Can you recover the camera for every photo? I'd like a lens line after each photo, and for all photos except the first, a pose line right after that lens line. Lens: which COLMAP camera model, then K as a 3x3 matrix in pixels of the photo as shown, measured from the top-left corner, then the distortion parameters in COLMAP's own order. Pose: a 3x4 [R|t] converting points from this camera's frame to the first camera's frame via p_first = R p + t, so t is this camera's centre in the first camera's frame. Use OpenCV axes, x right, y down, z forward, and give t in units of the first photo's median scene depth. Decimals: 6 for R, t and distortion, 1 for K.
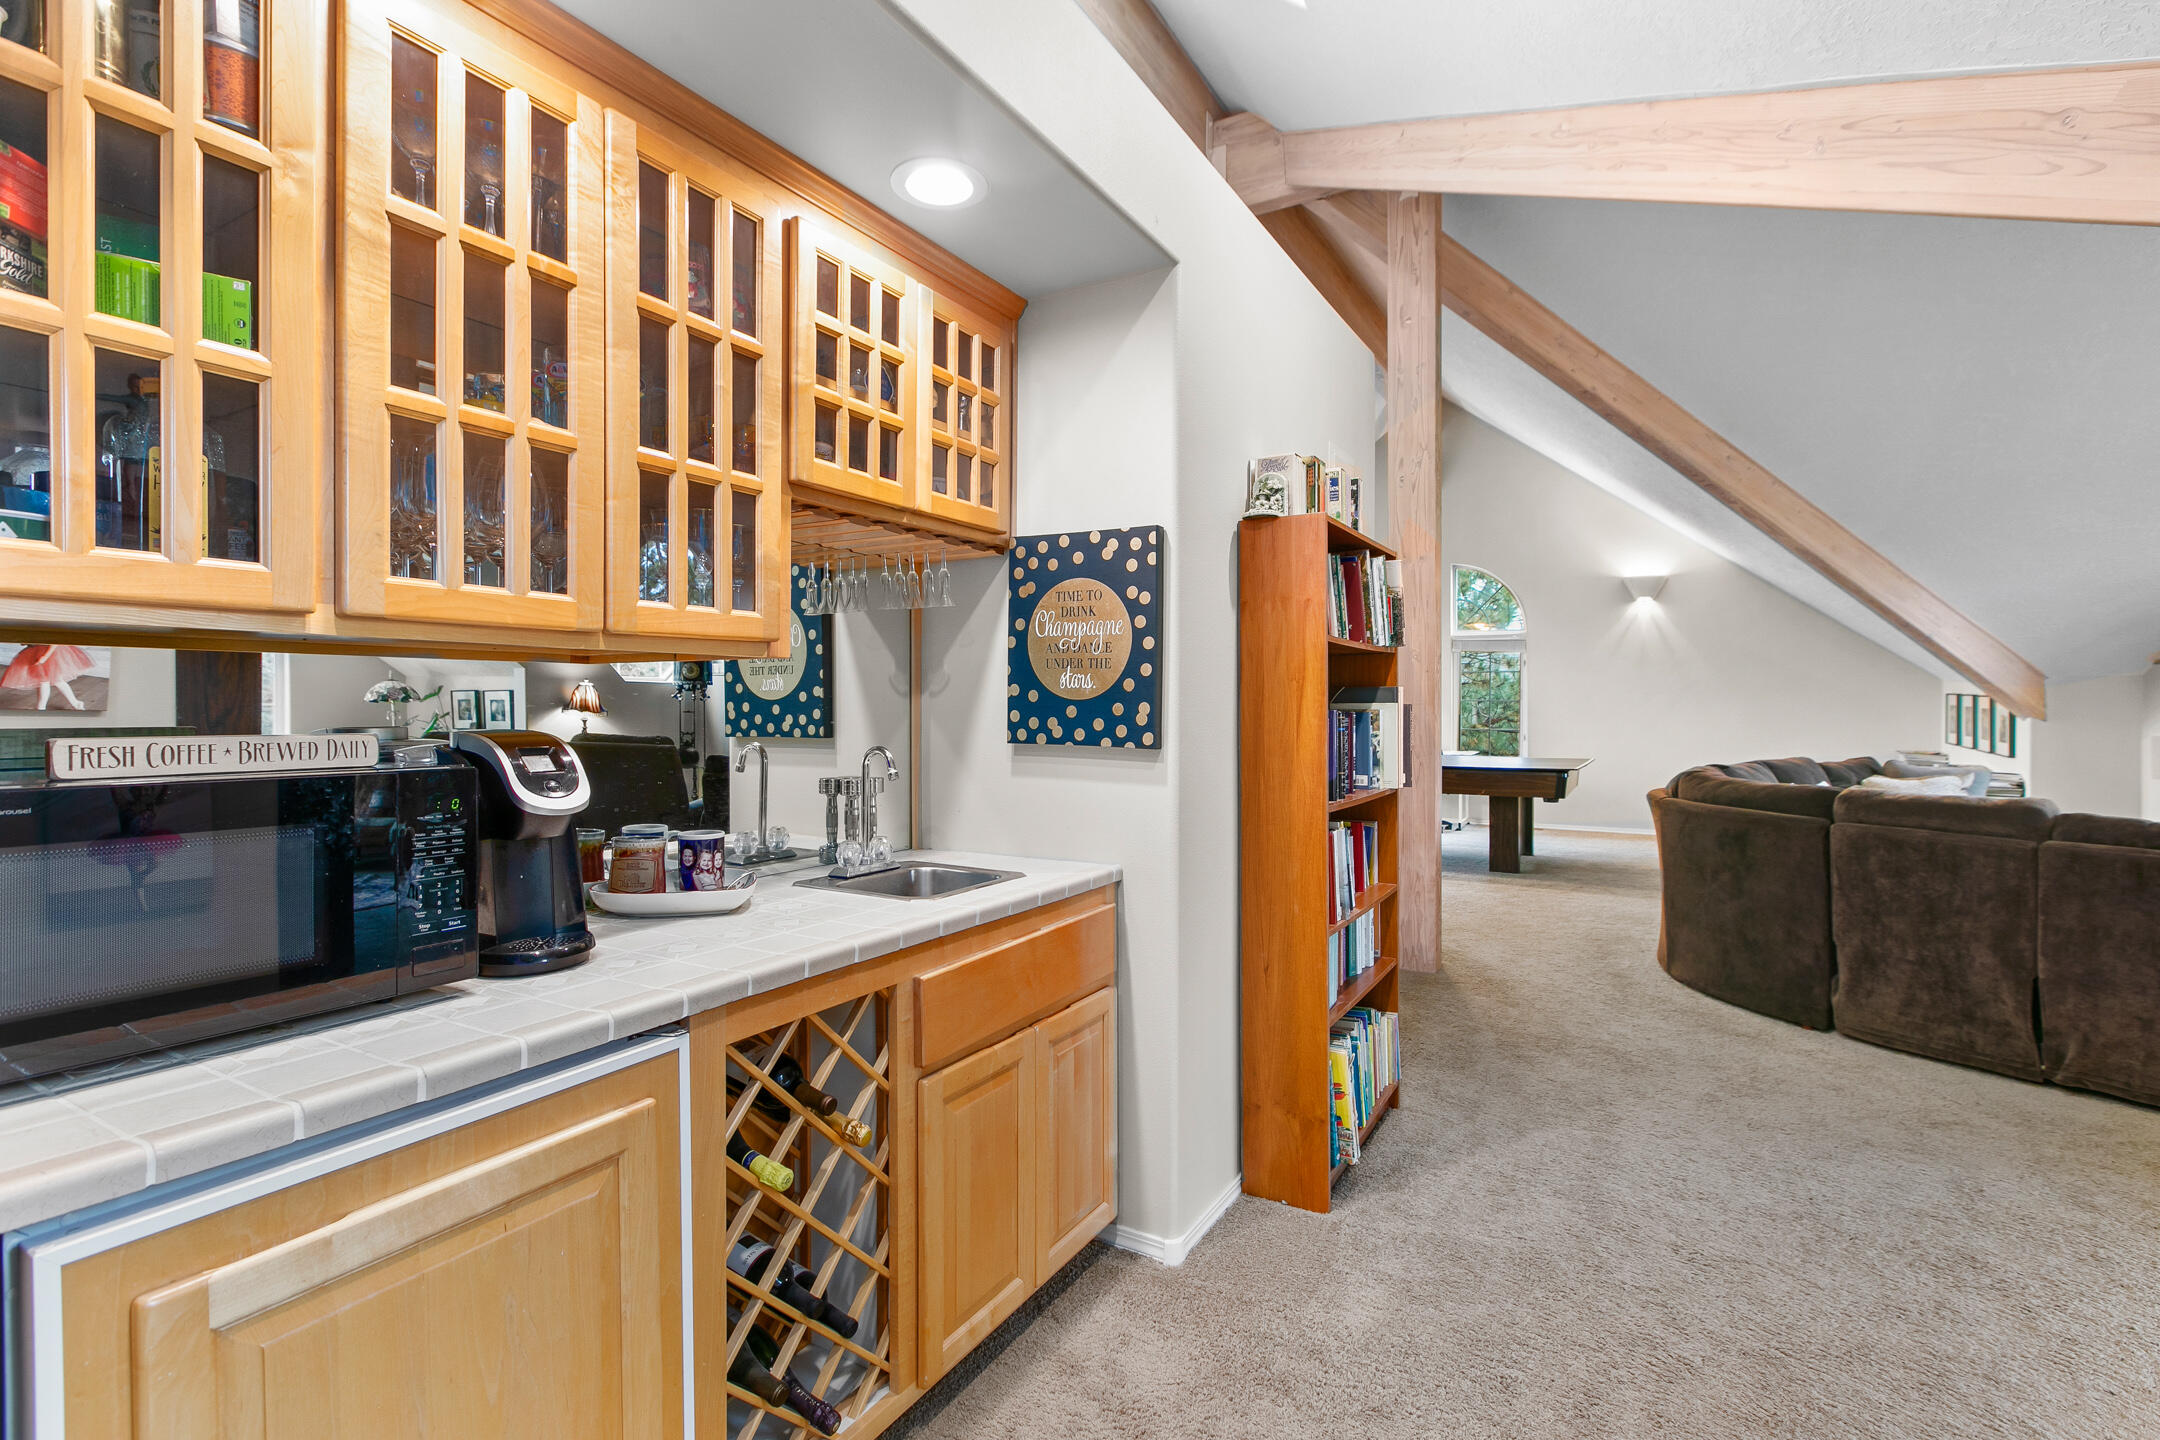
lens RADIAL K [[979.4, 0, 1090.1], [0, 979.4, 711.3], [0, 0, 1]] dist [-0.001184, -0.001889]
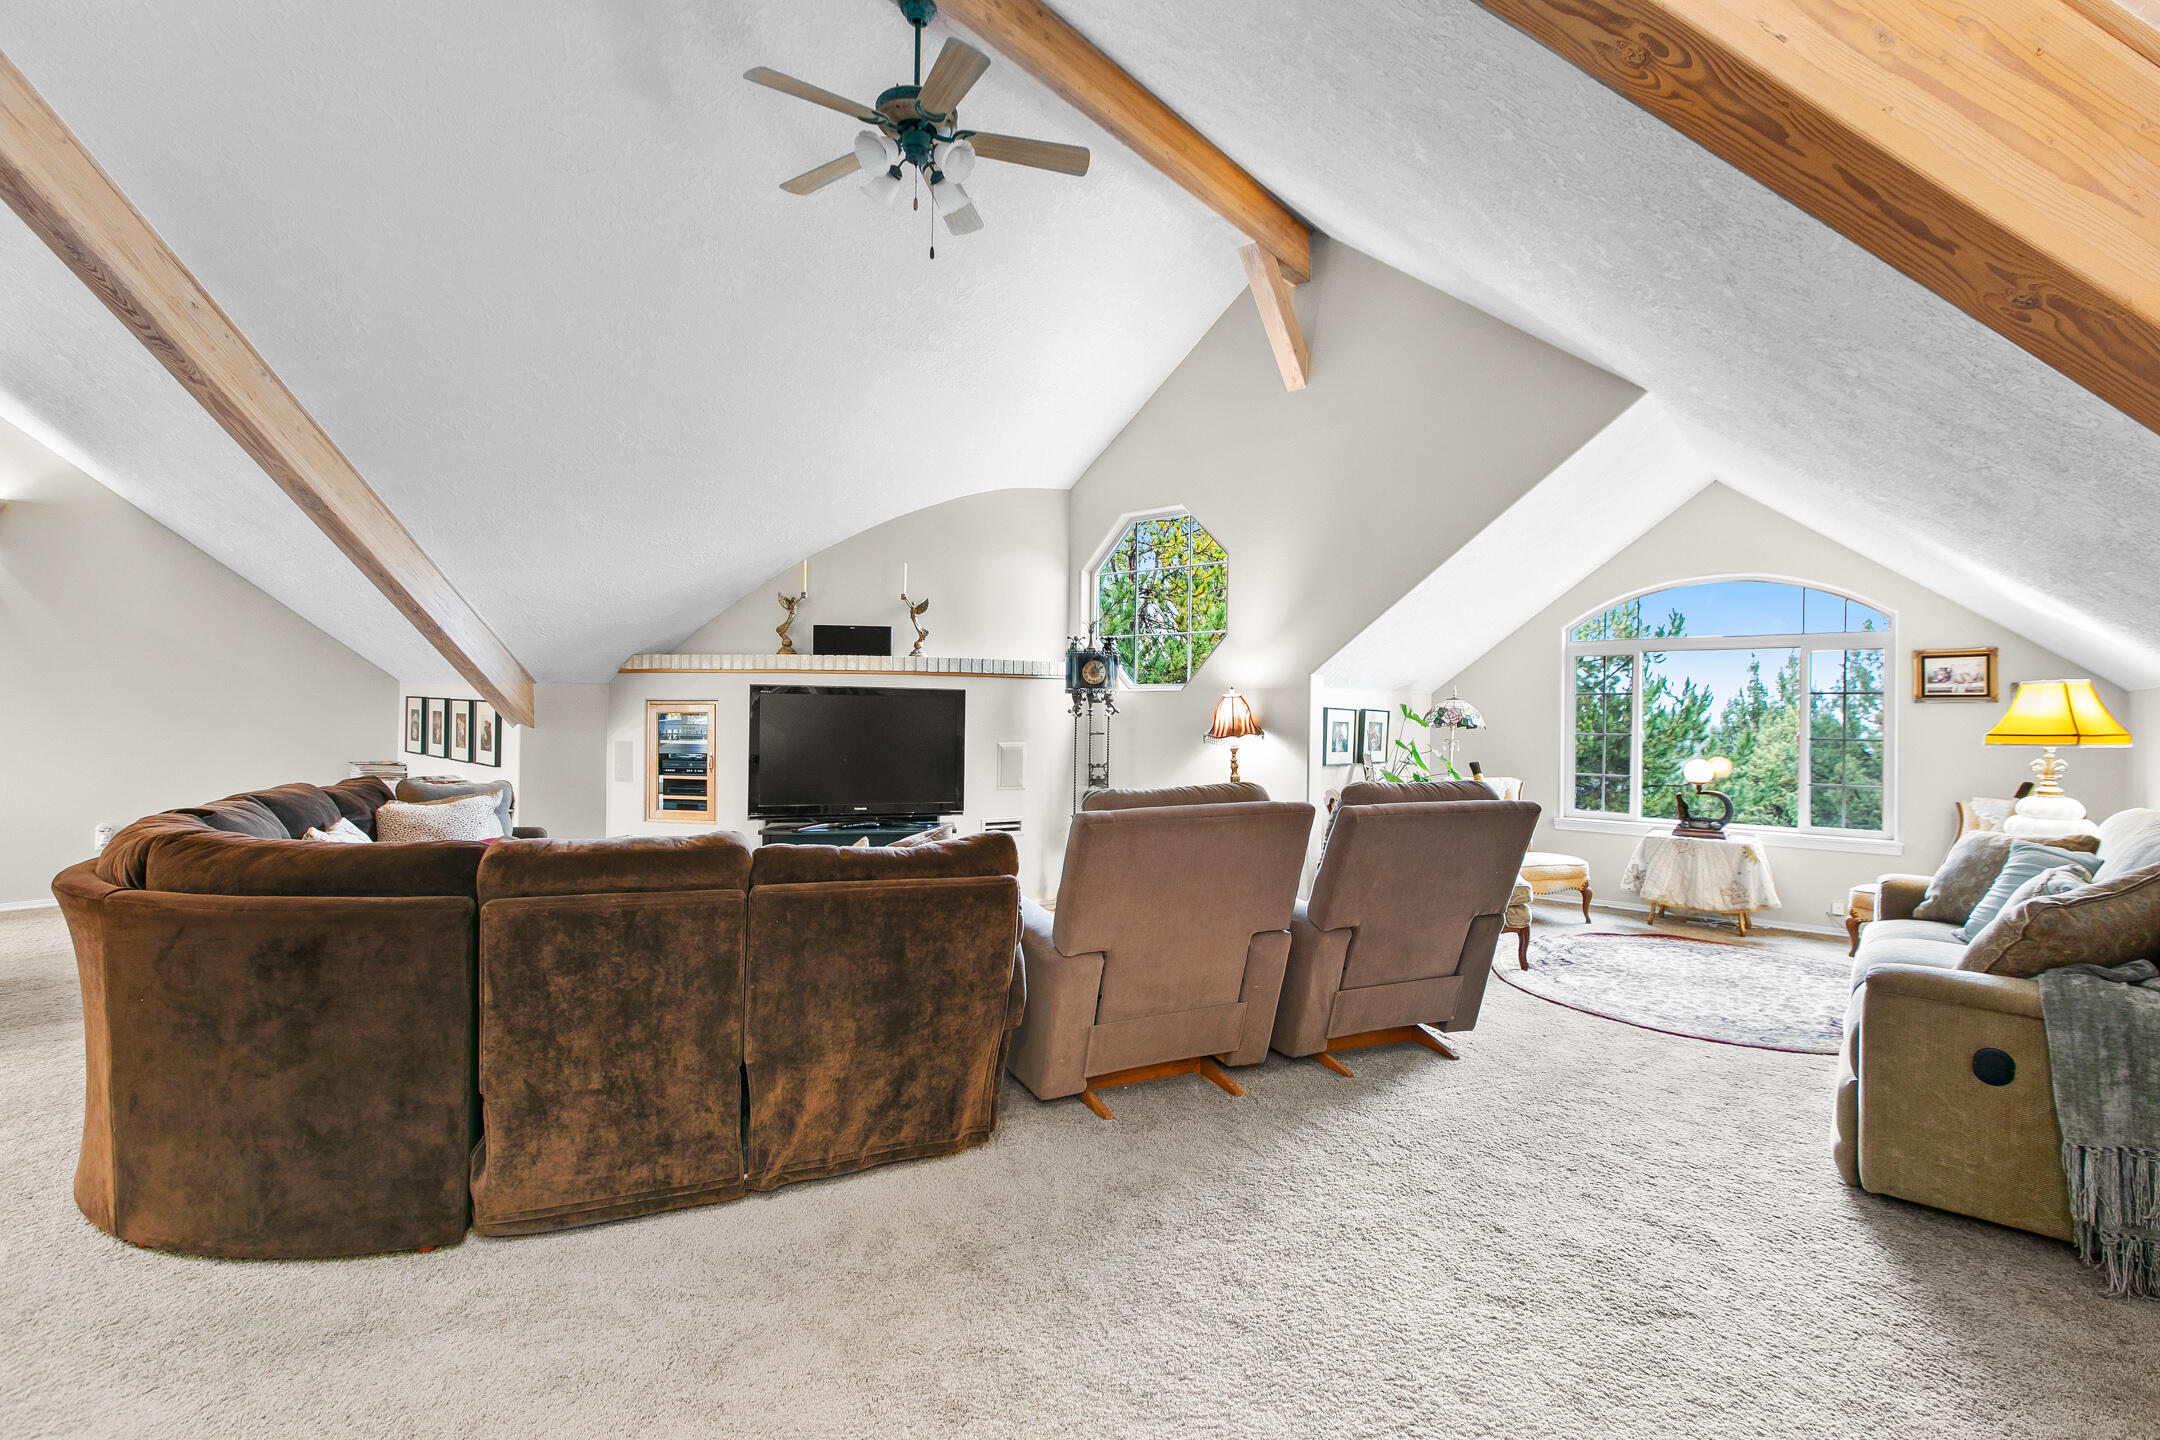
lens RADIAL K [[979.4, 0, 1117.9], [0, 979.4, 715.3], [0, 0, 1]] dist [-0.001184, -0.001889]
pose [[0.156330, 0.006466, 0.987684, 0.221546], [-0.007207, 0.999959, -0.005405, -0.002416], [-0.987679, -0.006274, 0.156370, 0.526273]]
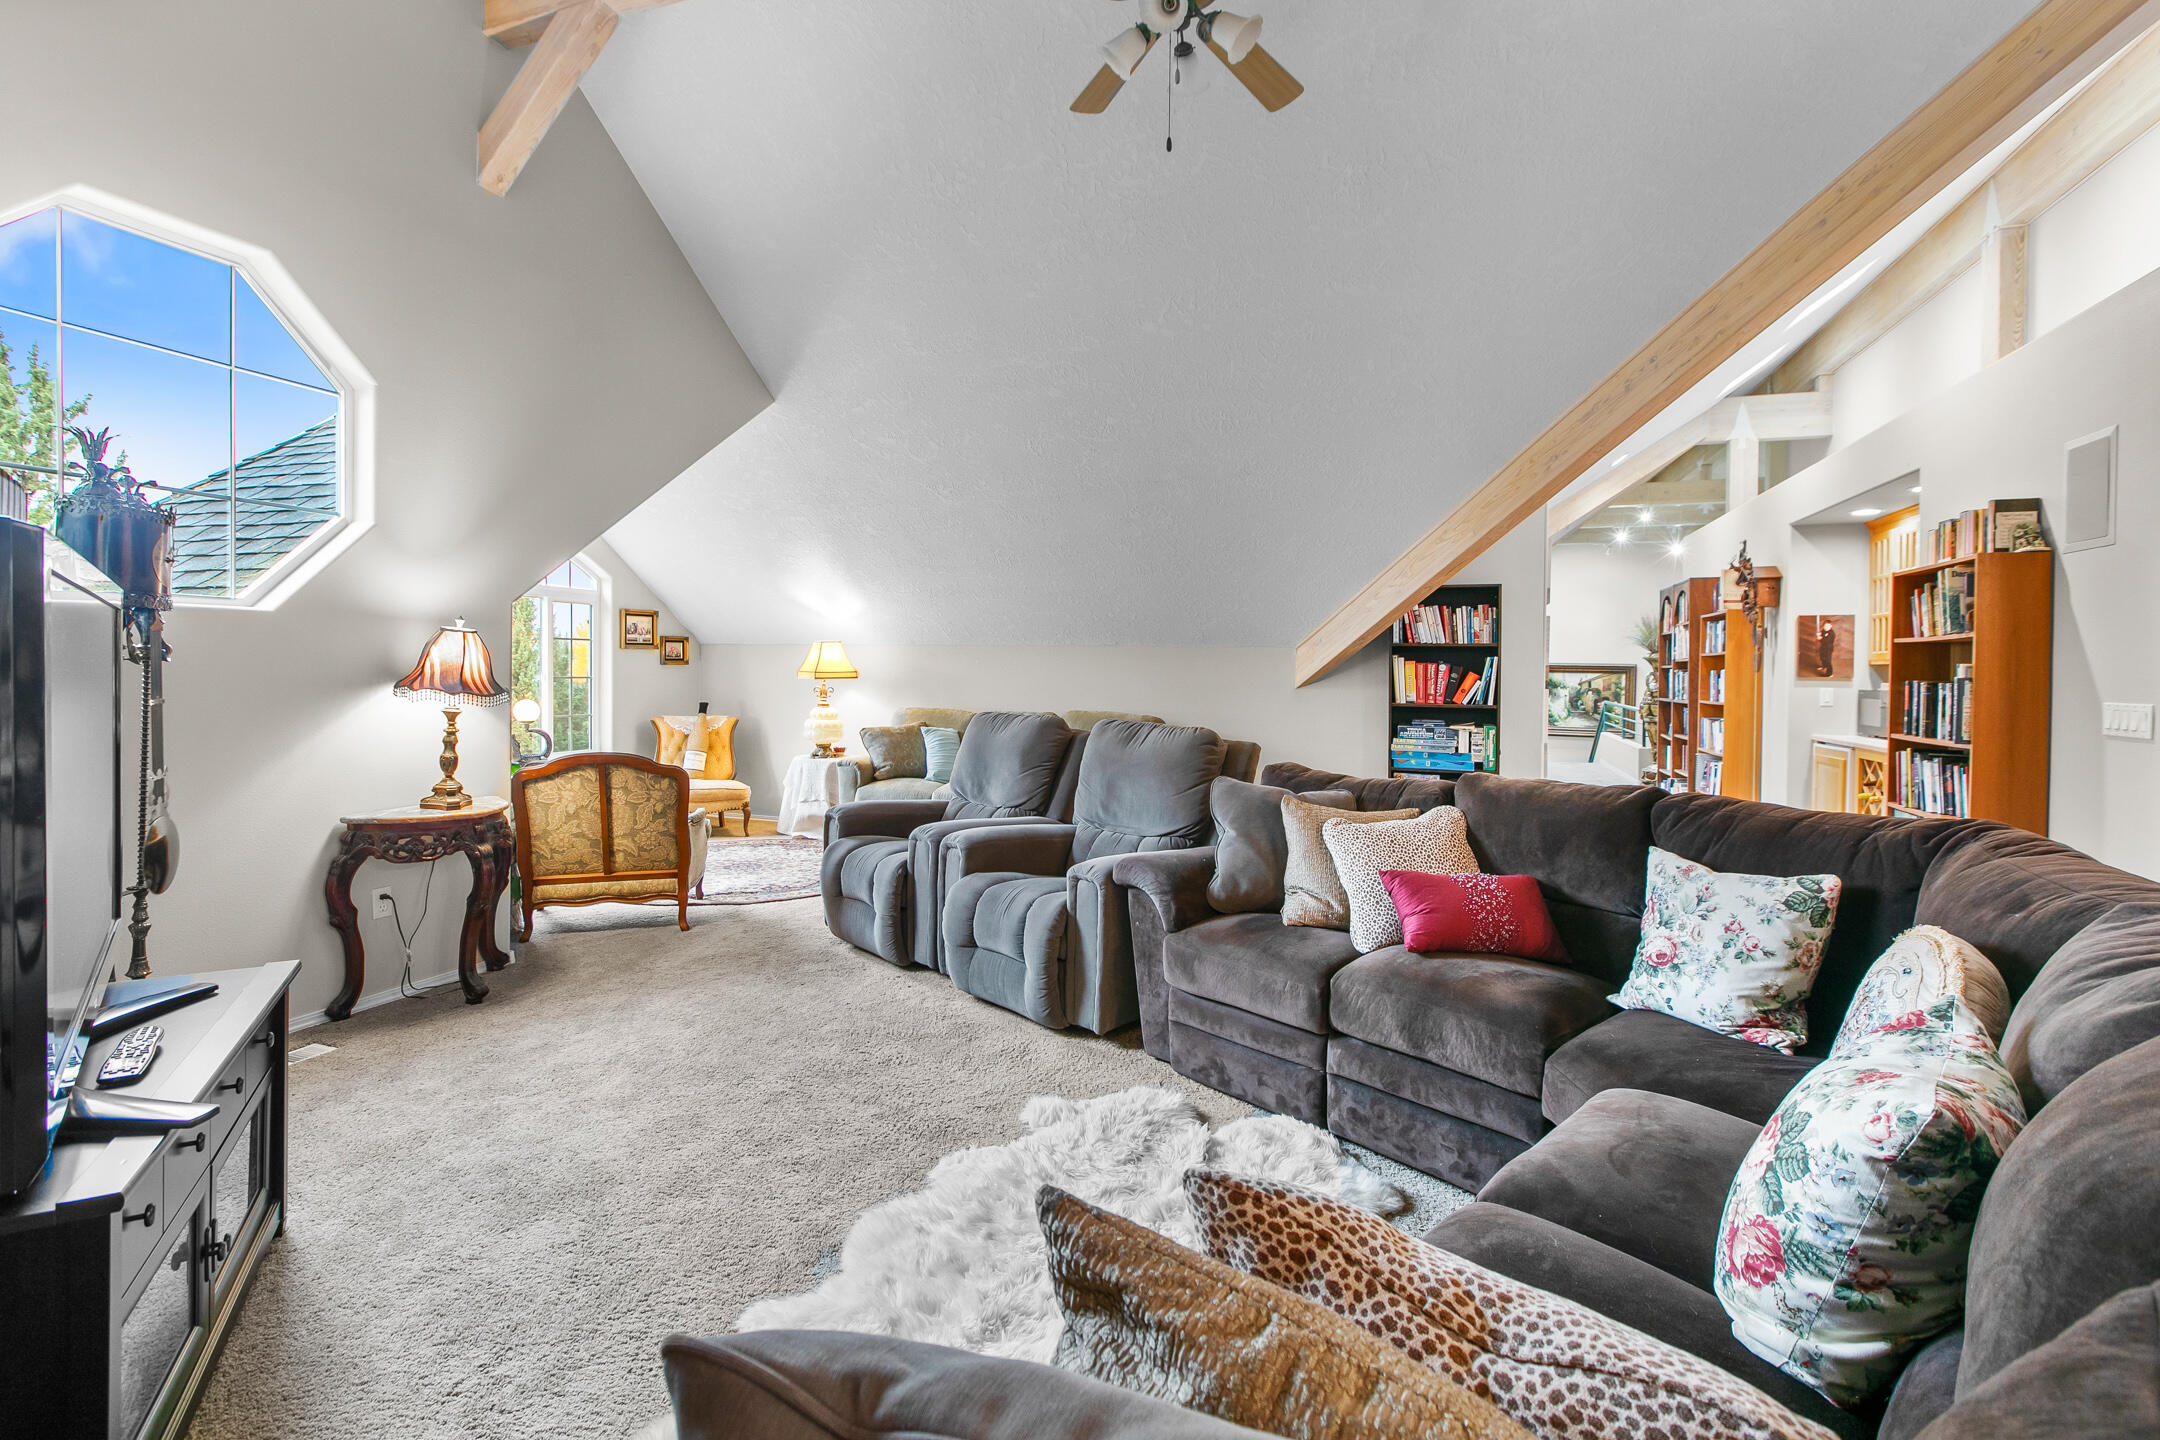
lens RADIAL K [[979.4, 0, 1100.9], [0, 979.4, 685.0], [0, 0, 1]] dist [-0.001184, -0.001889]
pose [[-0.979679, -0.007276, -0.200438, 1.488313], [-0.011381, 0.999748, 0.019338, -0.015228], [0.200247, 0.021226, -0.979516, 1.837175]]
